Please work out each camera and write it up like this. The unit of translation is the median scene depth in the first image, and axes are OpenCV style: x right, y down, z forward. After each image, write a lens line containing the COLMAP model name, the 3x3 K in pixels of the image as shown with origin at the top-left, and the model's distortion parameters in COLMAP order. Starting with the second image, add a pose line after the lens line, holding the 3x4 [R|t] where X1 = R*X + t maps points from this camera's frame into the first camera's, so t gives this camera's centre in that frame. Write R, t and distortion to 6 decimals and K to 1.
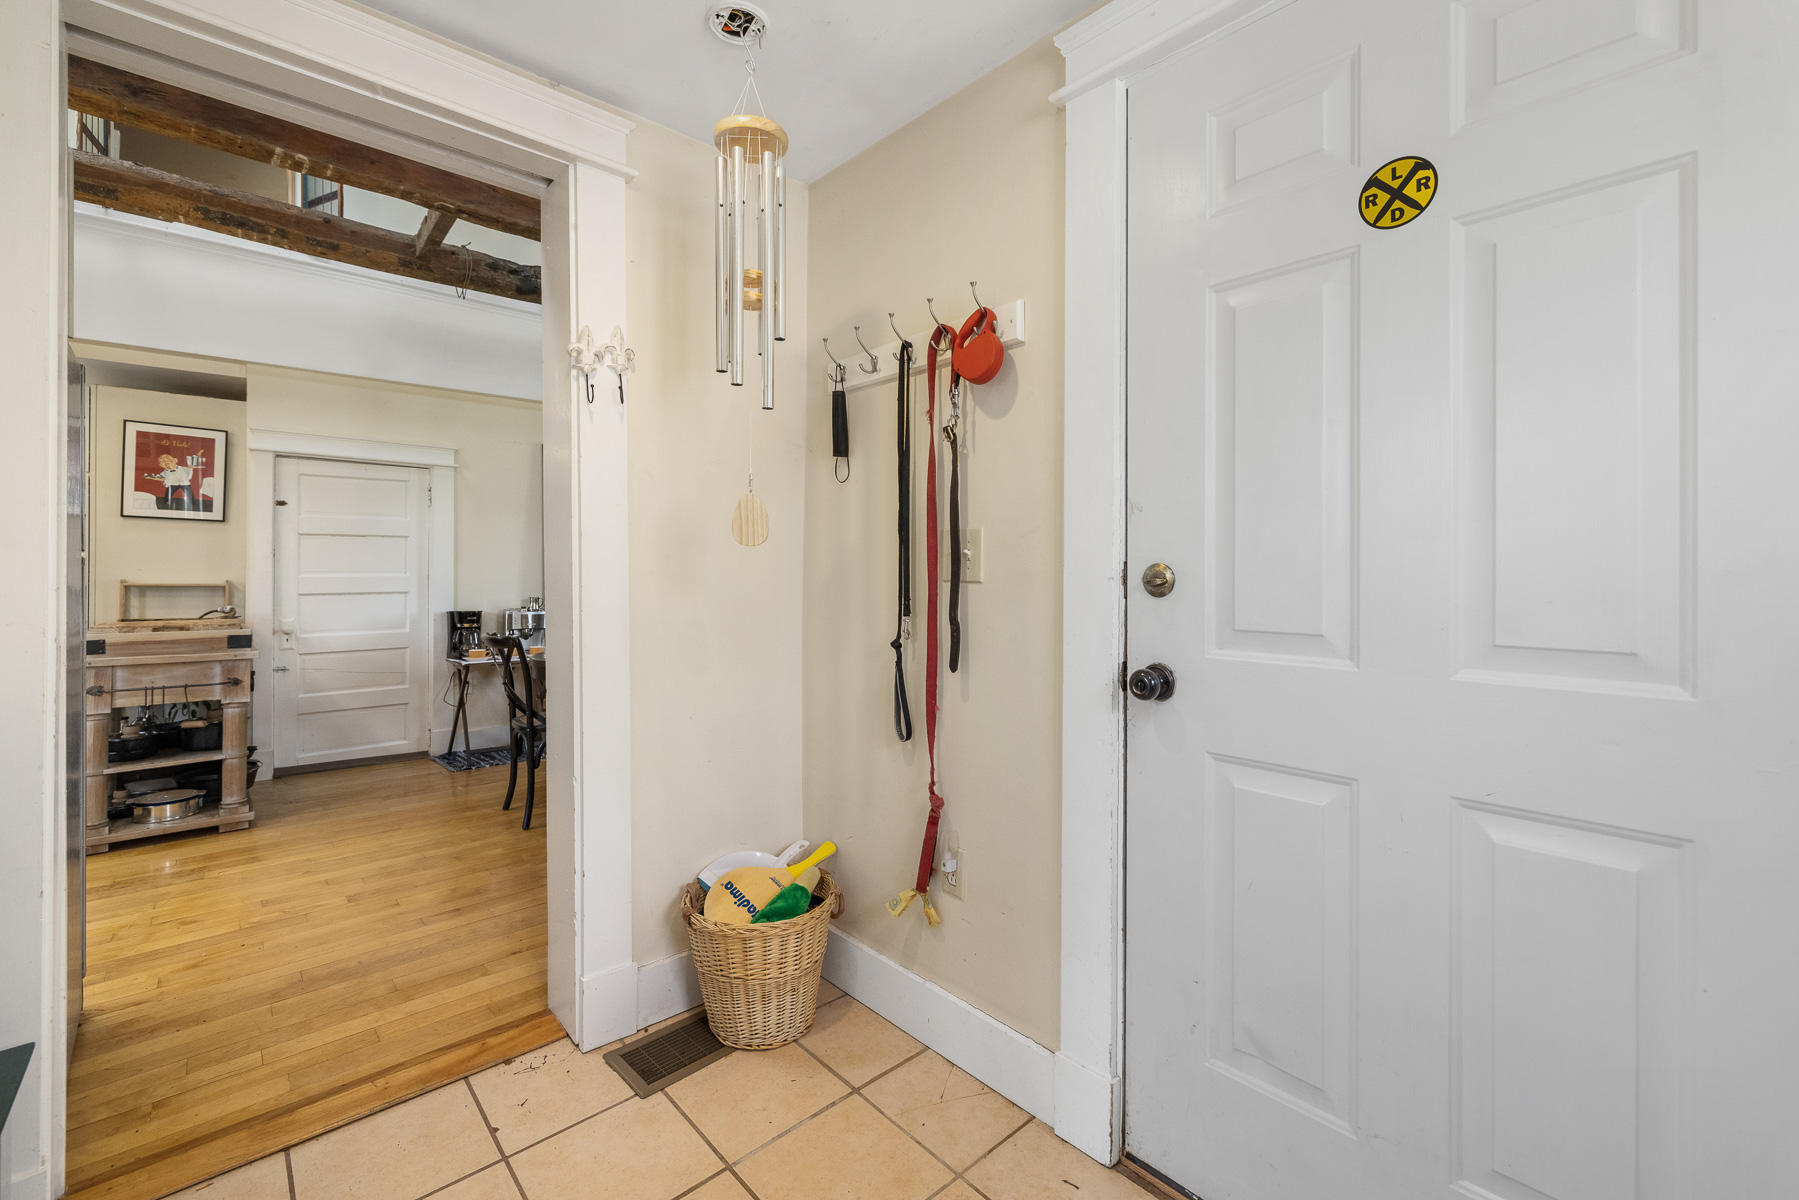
lens RADIAL K [[765.7, 0, 896.1], [0, 765.7, 577.2], [0, 0, 1]] dist [0.002435, -0.000294]
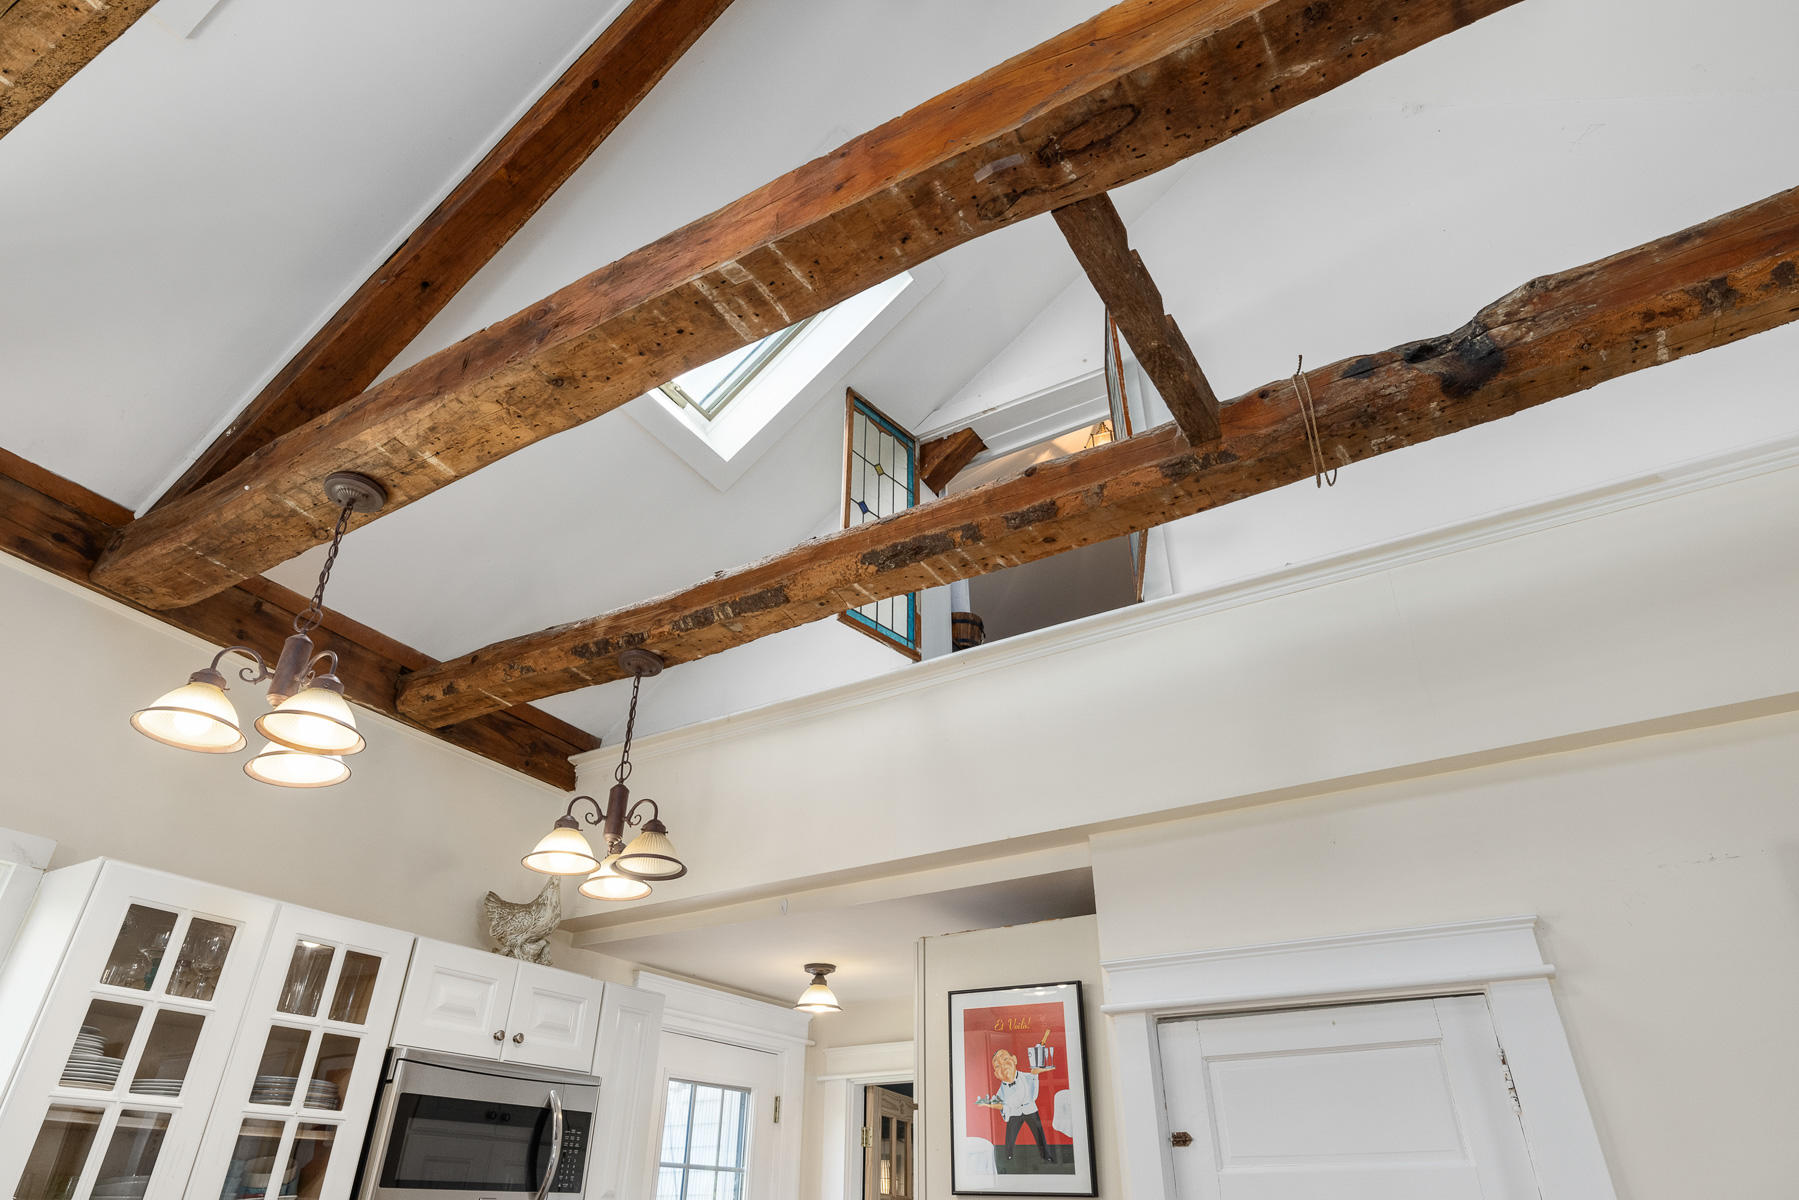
lens RADIAL K [[1056.8, 0, 901.8], [0, 1056.8, 574.2], [0, 0, 1]] dist [-0.000518, -0.000854]
pose [[0.309279, -0.505401, -0.805554, -0.237223], [-0.008052, 0.845663, -0.533657, -0.050303], [0.950937, 0.171535, 0.257476, 0.680134]]
